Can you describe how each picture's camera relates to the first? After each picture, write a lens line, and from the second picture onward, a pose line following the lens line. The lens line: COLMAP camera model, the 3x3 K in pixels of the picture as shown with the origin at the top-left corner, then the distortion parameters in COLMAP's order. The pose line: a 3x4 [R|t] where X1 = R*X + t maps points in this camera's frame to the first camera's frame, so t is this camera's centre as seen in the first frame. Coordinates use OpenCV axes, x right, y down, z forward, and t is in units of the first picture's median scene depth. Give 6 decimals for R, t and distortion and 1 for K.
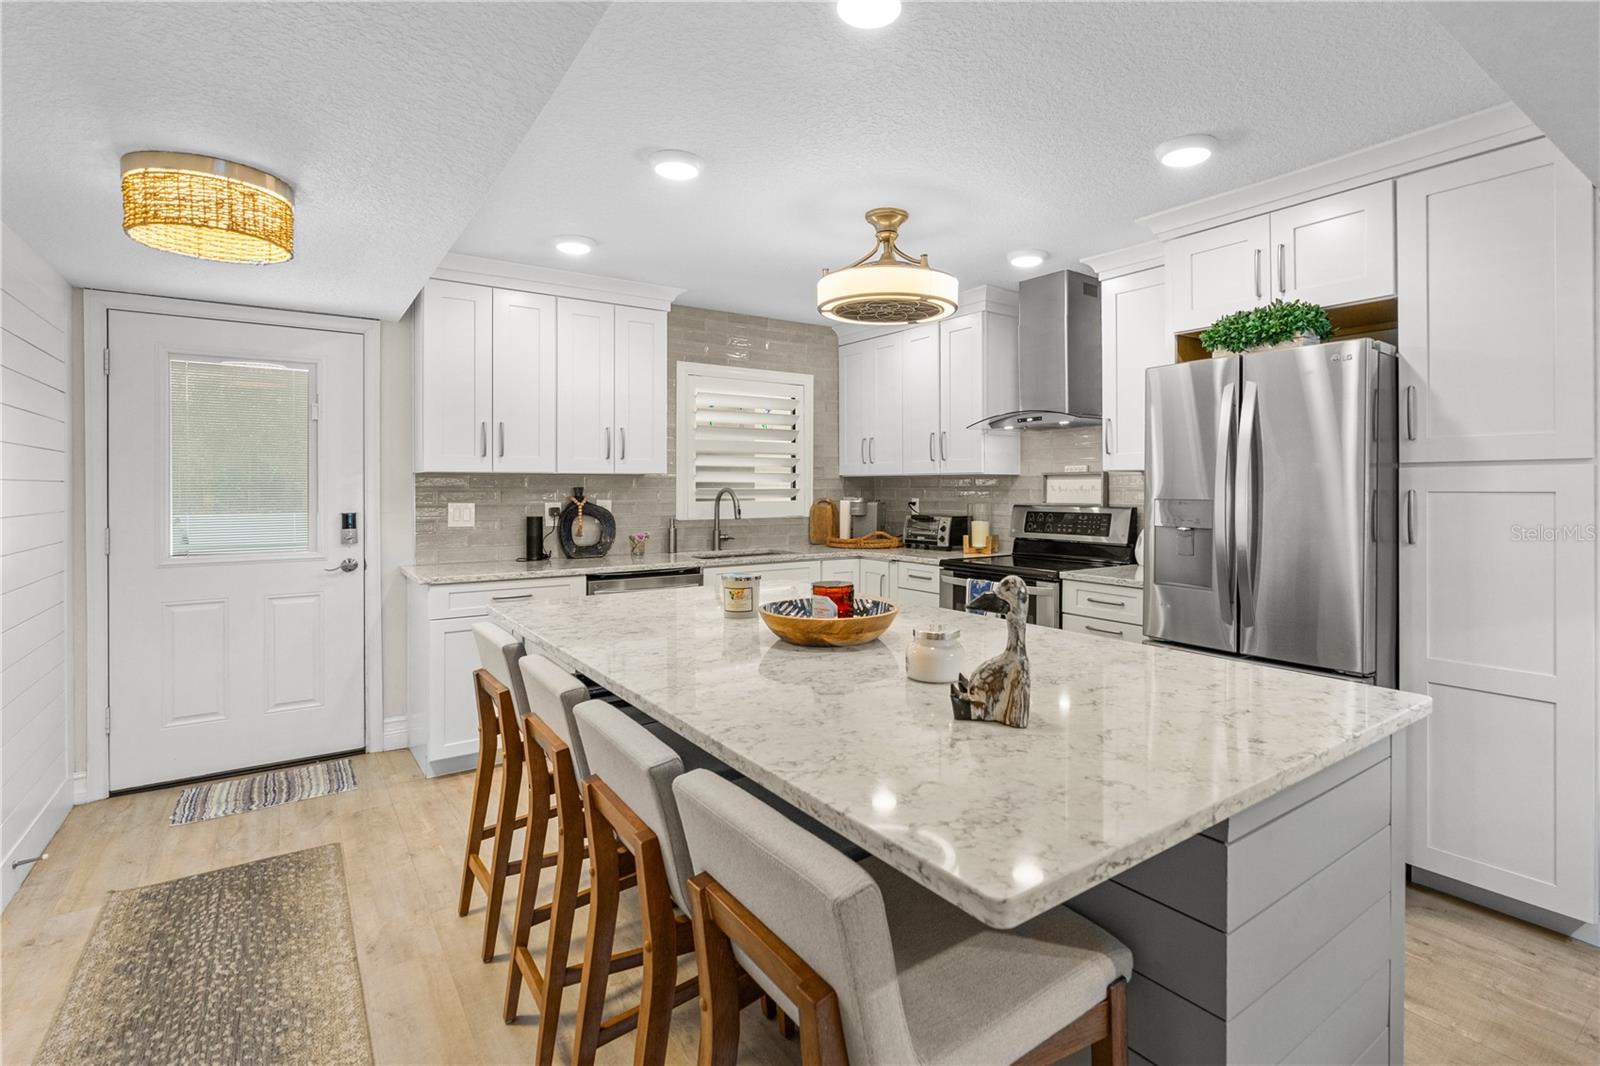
lens RADIAL K [[748.9, 0, 807.5], [0, 748.9, 489.3], [0, 0, 1]] dist [-0.010944, 0.004020]
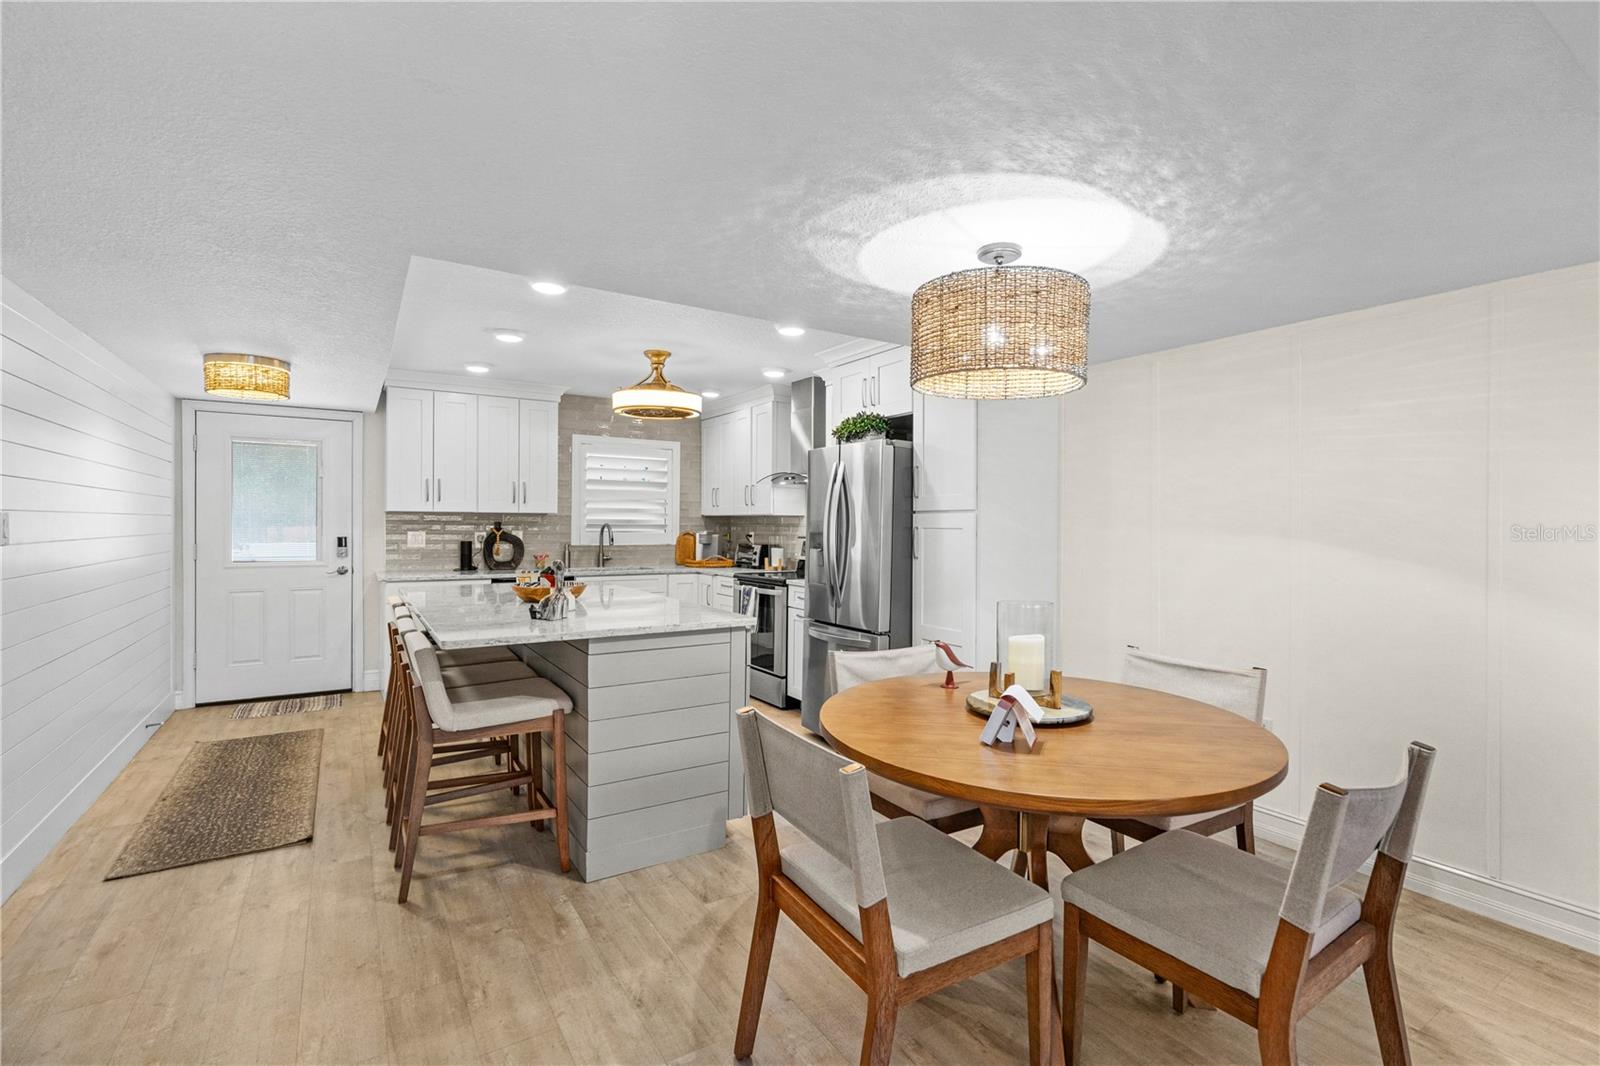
lens RADIAL K [[748.9, 0, 811.8], [0, 748.9, 531.5], [0, 0, 1]] dist [-0.010944, 0.004020]
pose [[0.998232, 0.009581, -0.058660, 0.443339], [-0.009211, 0.999936, 0.006585, 0.001277], [0.058720, -0.006033, 0.998256, -0.483222]]
